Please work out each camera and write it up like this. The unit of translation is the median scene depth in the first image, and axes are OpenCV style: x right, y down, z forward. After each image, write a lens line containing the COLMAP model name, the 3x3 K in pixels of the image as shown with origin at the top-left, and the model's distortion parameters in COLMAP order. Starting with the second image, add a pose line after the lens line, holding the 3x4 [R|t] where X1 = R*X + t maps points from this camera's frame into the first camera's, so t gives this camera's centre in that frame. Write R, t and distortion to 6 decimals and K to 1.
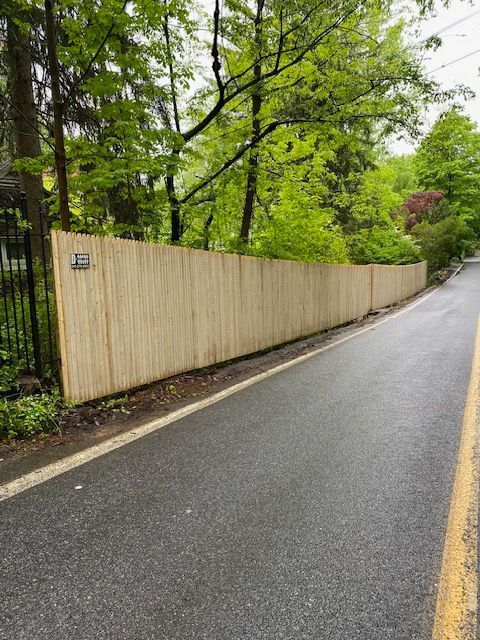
lens RADIAL K [[471.8, 0, 244.0], [0, 471.8, 326.6], [0, 0, 1]] dist [0.070871, -0.094796]
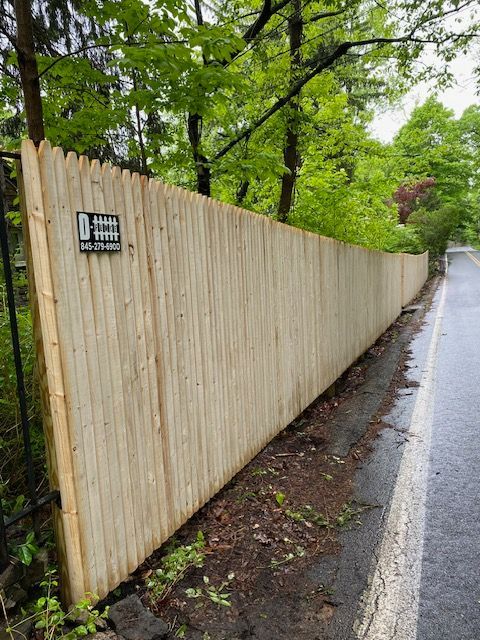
lens RADIAL K [[471.8, 0, 244.0], [0, 471.8, 326.6], [0, 0, 1]] dist [0.070871, -0.094796]
pose [[0.997541, -0.035136, 0.060645, -0.232882], [0.034727, 0.999367, 0.007772, -0.056194], [-0.060880, -0.005647, 0.998129, 0.557903]]
